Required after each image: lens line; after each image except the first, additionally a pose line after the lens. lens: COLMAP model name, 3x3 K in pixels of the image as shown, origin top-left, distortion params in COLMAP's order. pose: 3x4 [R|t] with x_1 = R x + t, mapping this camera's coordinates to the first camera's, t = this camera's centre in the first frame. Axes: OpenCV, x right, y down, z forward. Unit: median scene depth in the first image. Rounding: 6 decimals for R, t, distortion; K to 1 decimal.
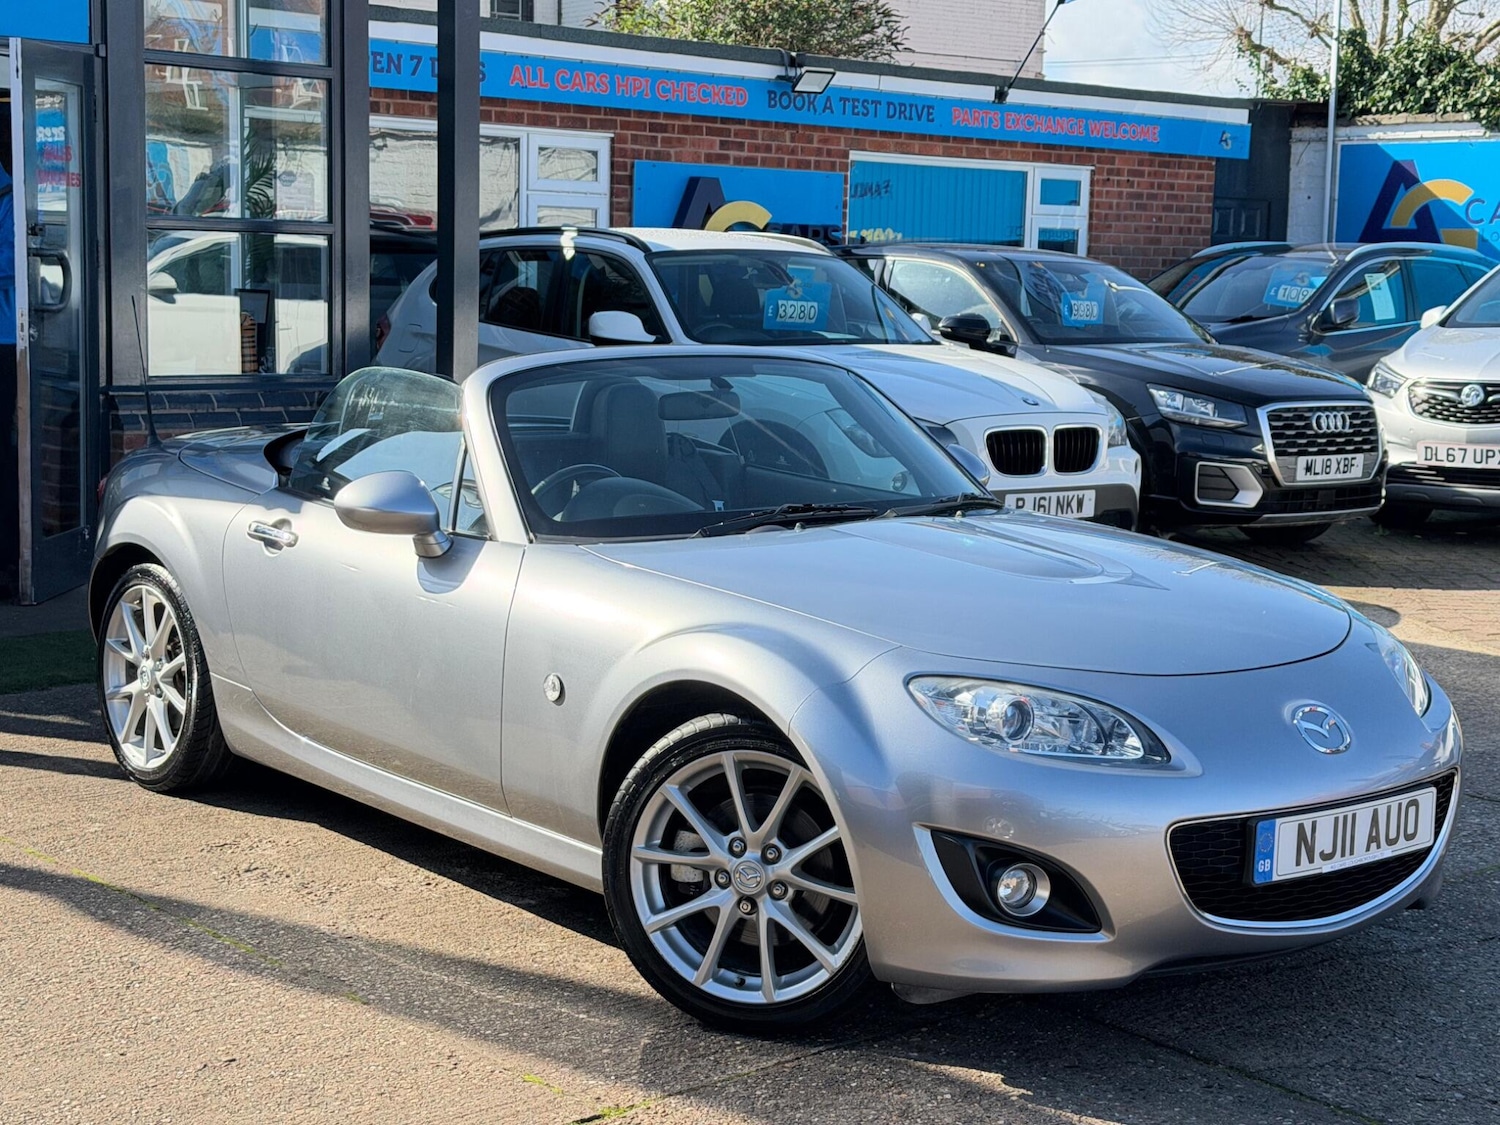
lens RADIAL K [[2403.7, 0, 757.0], [0, 2403.7, 576.8], [0, 0, 1]] dist [0.132128, -0.176313]
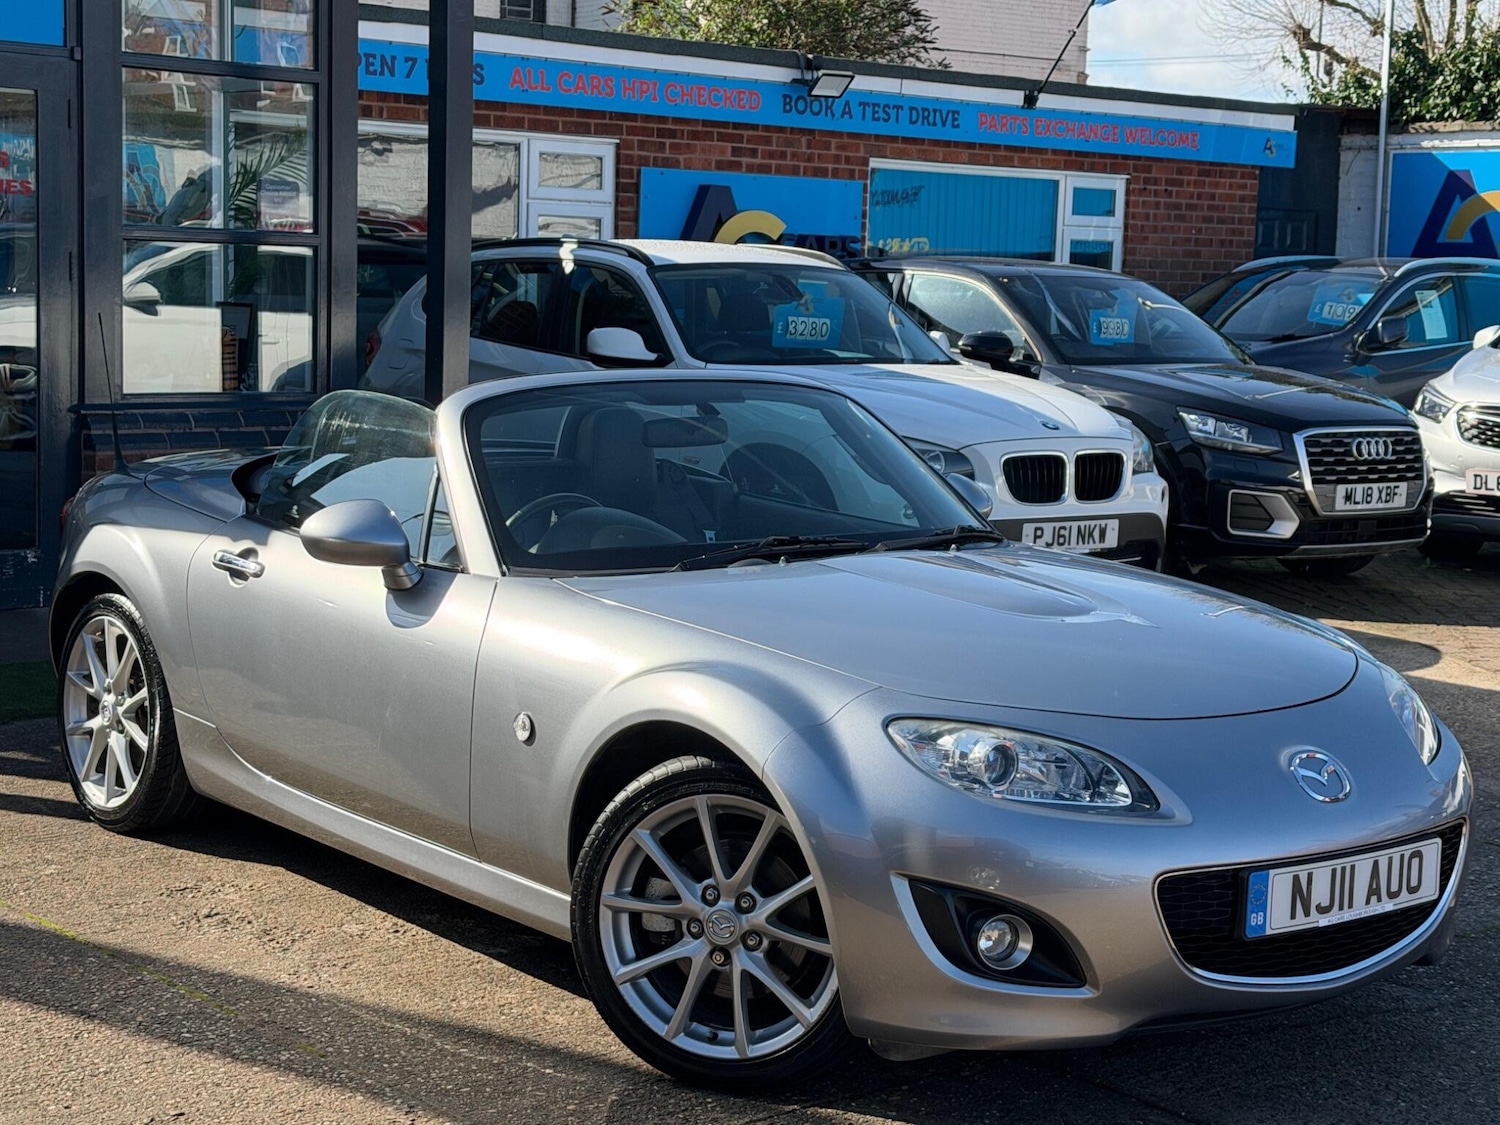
lens RADIAL K [[2565.3, 0, 760.9], [0, 2565.3, 566.3], [0, 0, 1]] dist [0.128940, -0.150216]
pose [[0.999937, 0.006185, -0.009328, 0.008143], [-0.006322, 0.999870, -0.014800, -0.001487], [0.009235, 0.014858, 0.999847, -0.010157]]
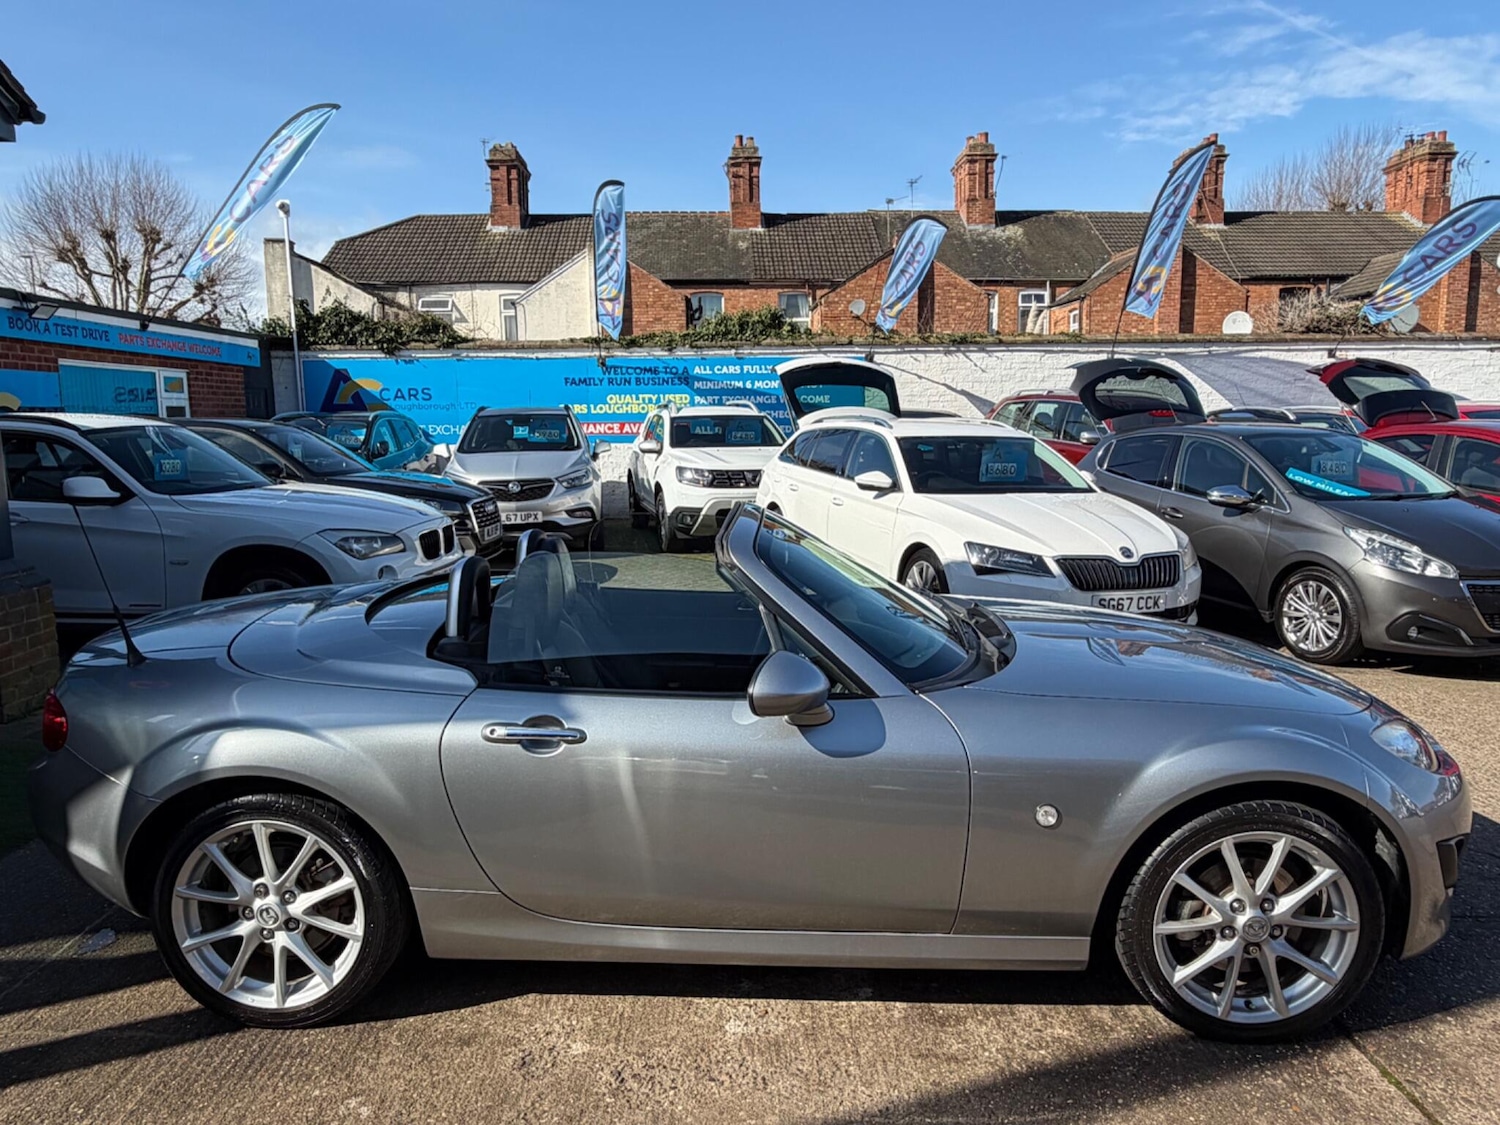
lens RADIAL K [[1020.6, 0, 743.4], [0, 1020.6, 565.5], [0, 0, 1]] dist [0.001854, -0.000768]
pose [[0.663669, -0.136889, 0.735394, -0.221984], [0.123030, 0.989700, 0.073195, -0.053756], [-0.737839, 0.041898, 0.673675, 0.329899]]
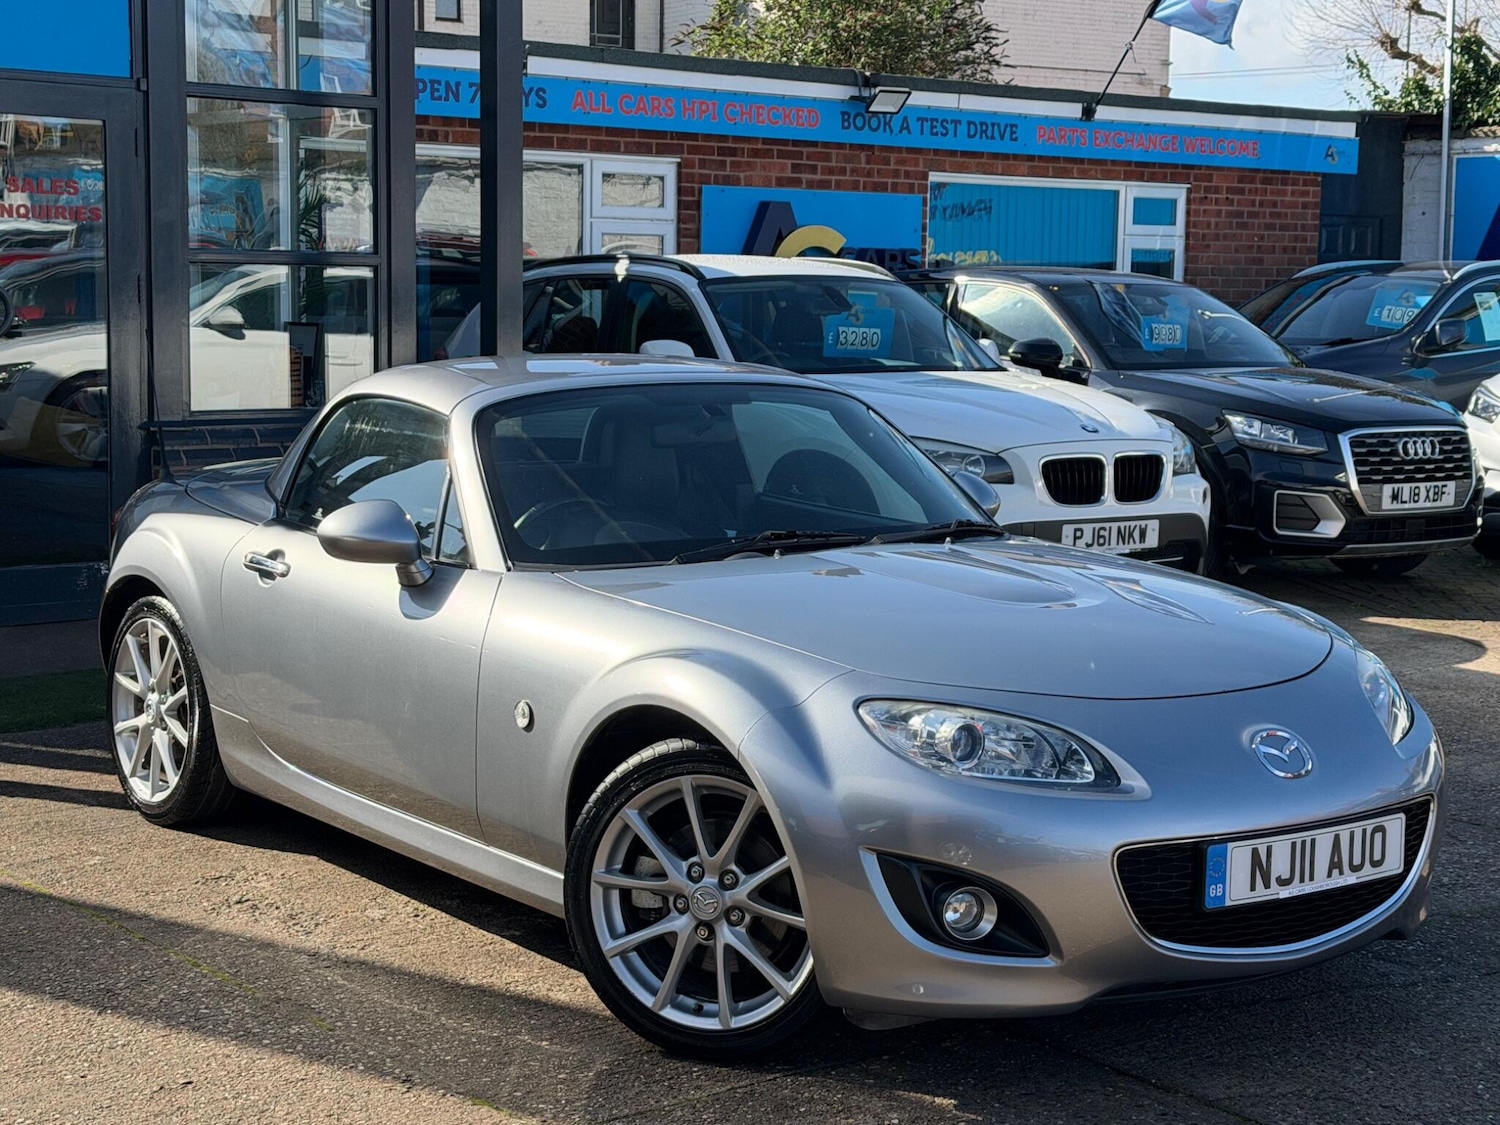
lens RADIAL K [[2537.5, 0, 753.2], [0, 2537.5, 558.5], [0, 0, 1]] dist [0.128675, -0.142228]
pose [[0.998554, -0.005734, -0.053455, 0.028828], [0.004449, 0.999699, -0.024133, 0.002932], [0.053577, 0.023861, 0.998279, -0.021831]]
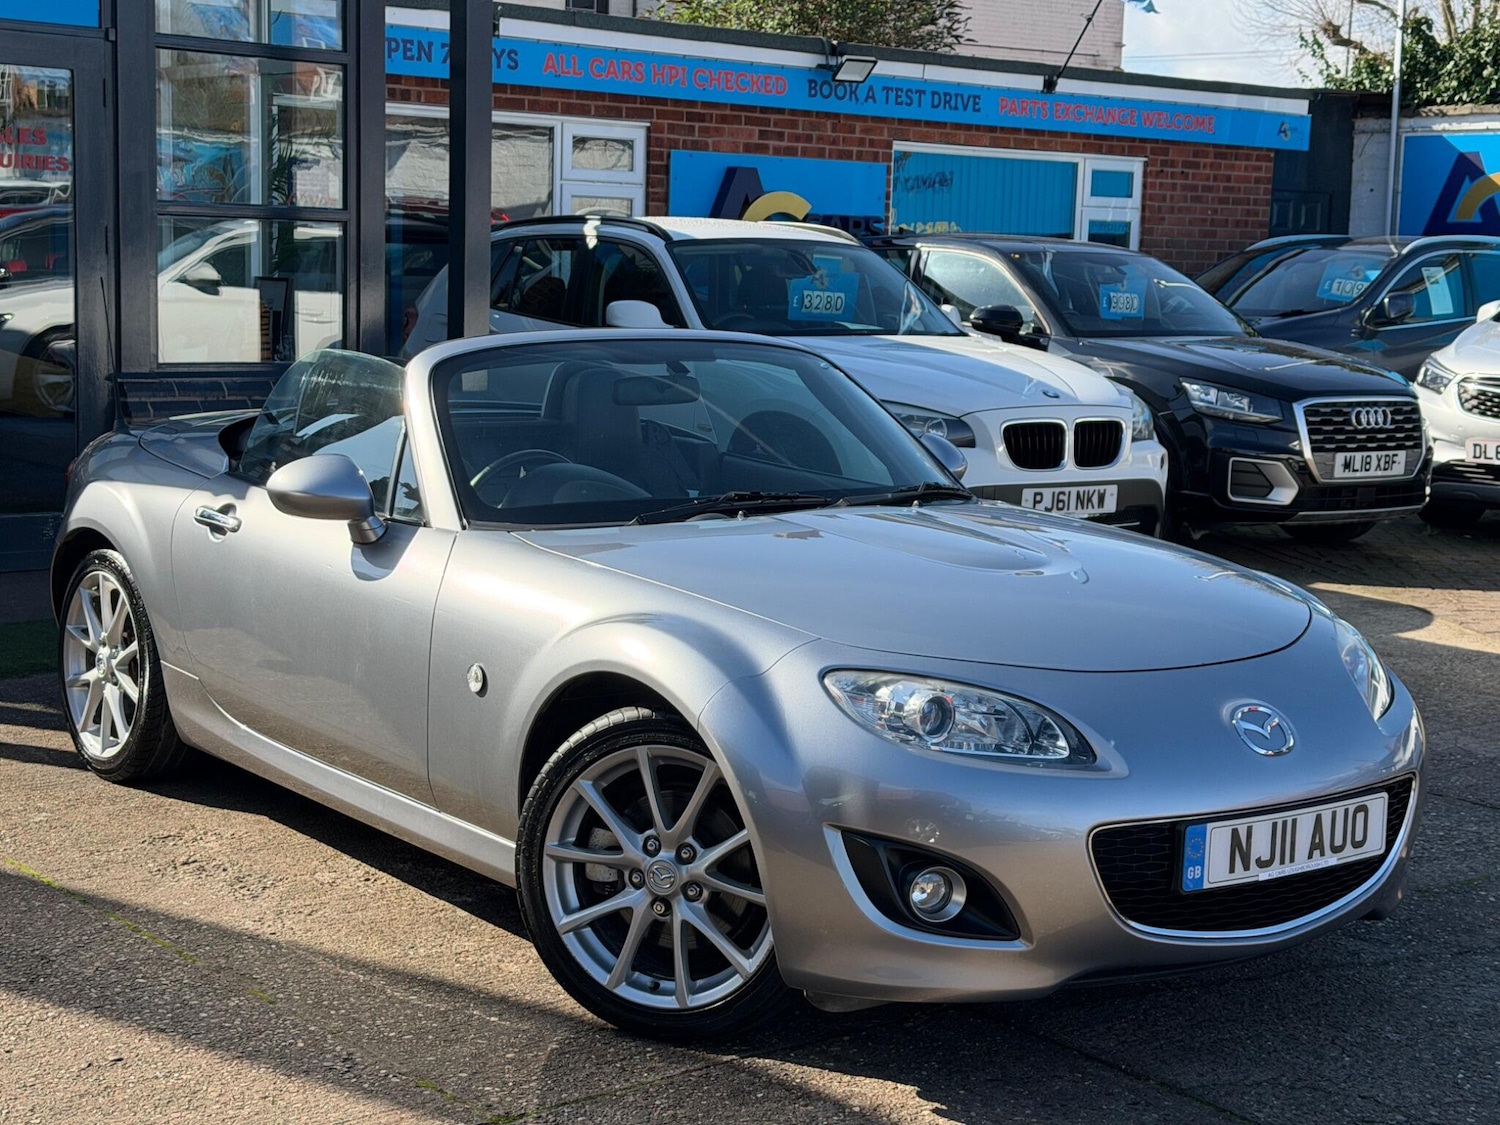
lens RADIAL K [[2404.2, 0, 744.0], [0, 2404.2, 576.7], [0, 0, 1]] dist [0.132084, -0.175225]
pose [[0.999091, 0.008801, -0.041719, 0.026815], [-0.008772, 0.999961, 0.000856, 0.001405], [0.041724, -0.000489, 0.999129, 0.015881]]
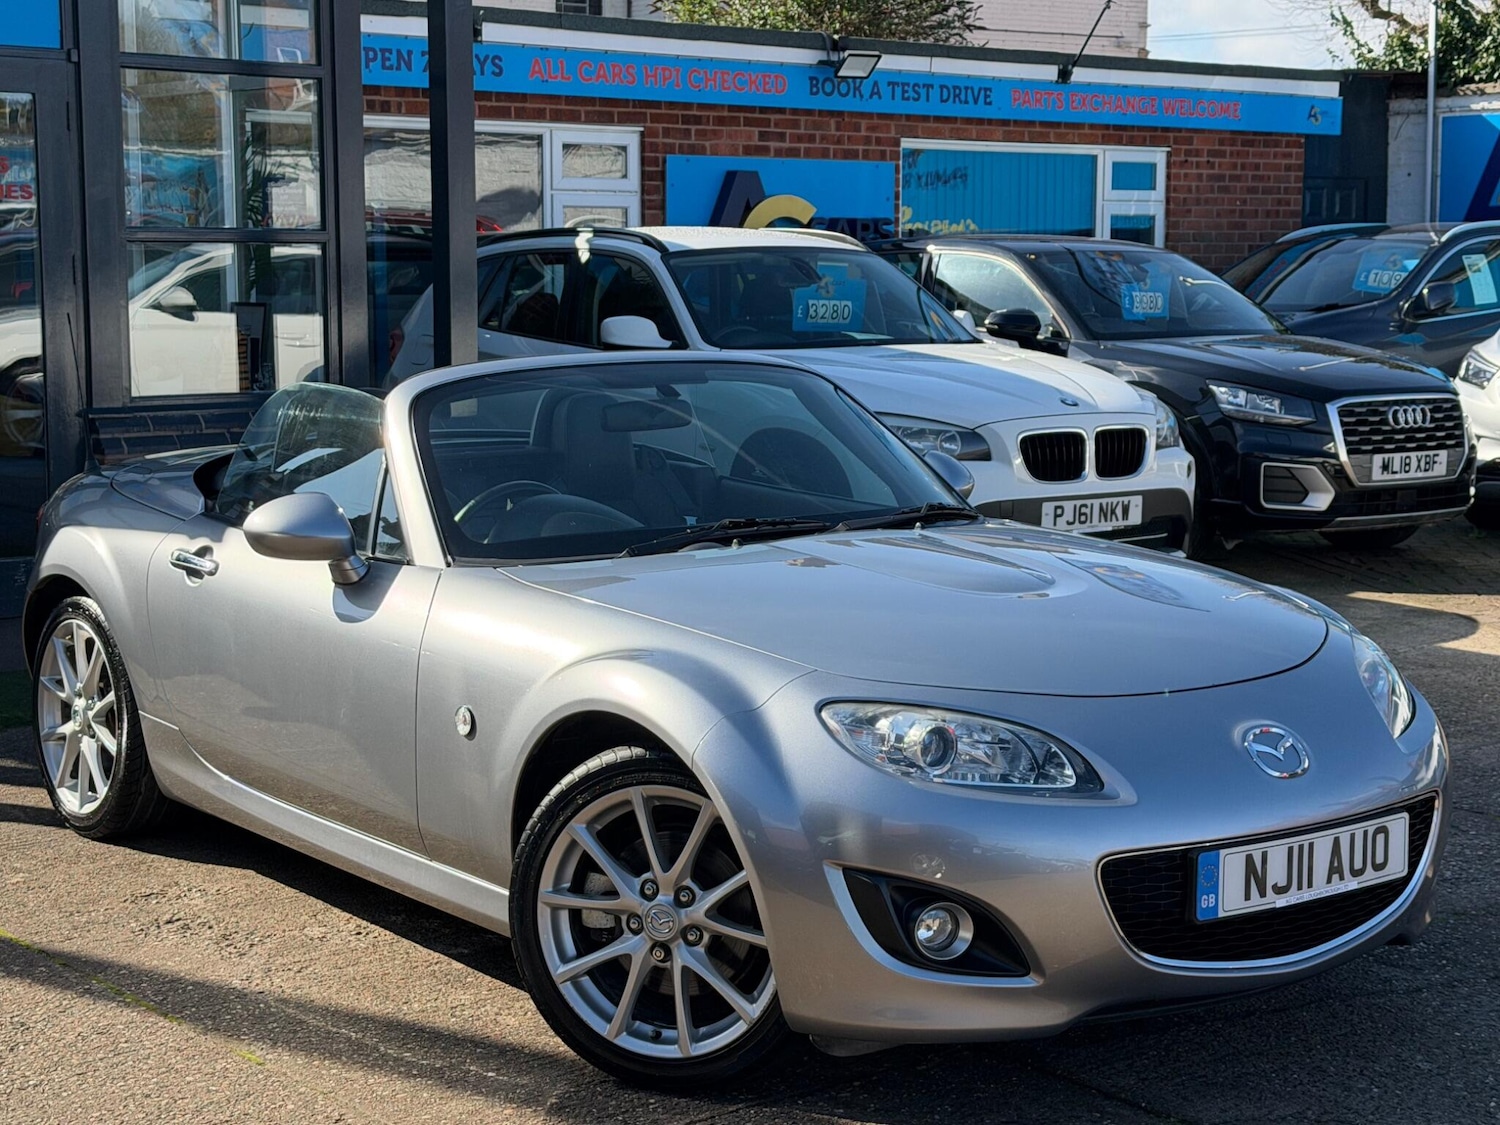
lens RADIAL K [[2565.3, 0, 760.9], [0, 2565.3, 566.3], [0, 0, 1]] dist [0.128940, -0.150216]
pose [[0.998851, -0.020497, -0.043323, 0.031790], [0.020000, 0.999730, -0.011867, 0.000048], [0.043554, 0.010987, 0.998991, 0.003611]]
